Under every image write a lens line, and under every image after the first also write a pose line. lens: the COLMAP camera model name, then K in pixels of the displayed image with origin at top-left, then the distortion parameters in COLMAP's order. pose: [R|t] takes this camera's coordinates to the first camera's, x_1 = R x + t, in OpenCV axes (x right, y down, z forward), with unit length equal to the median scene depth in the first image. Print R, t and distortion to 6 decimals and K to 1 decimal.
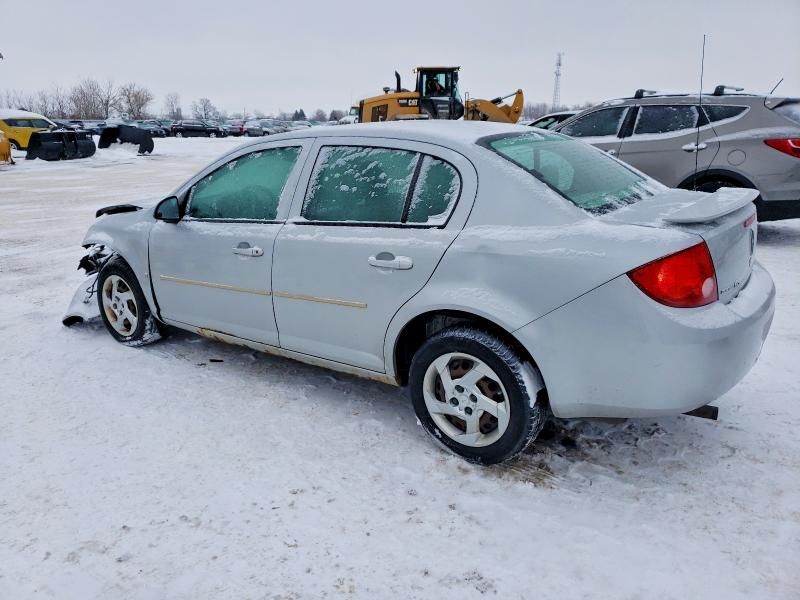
lens RADIAL K [[618.1, 0, 395.4], [0, 618.1, 297.3], [0, 0, 1]] dist [0.031340, -0.009636]
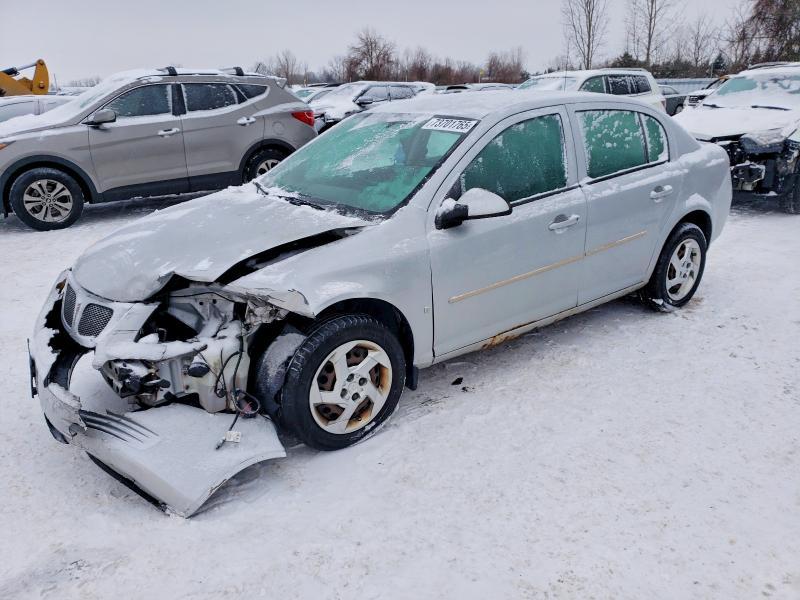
lens RADIAL K [[618.1, 0, 395.2], [0, 618.1, 302.8], [0, 0, 1]] dist [0.031340, -0.009636]
pose [[0.290669, -0.307307, 0.906131, -0.578195], [0.278182, 0.933254, 0.227271, -0.117615], [-0.915492, 0.186009, 0.356755, 0.422496]]
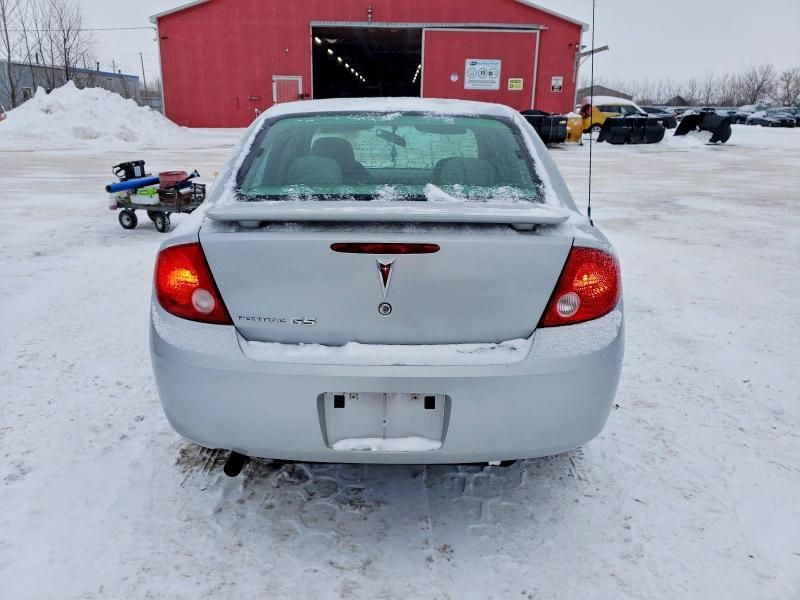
lens RADIAL K [[618.1, 0, 394.3], [0, 618.1, 294.9], [0, 0, 1]] dist [0.031340, -0.009636]
pose [[0.589305, 0.253017, -0.767269, 0.404902], [-0.241617, 0.961425, 0.131467, -0.062621], [0.770935, 0.107911, 0.627706, 0.216438]]
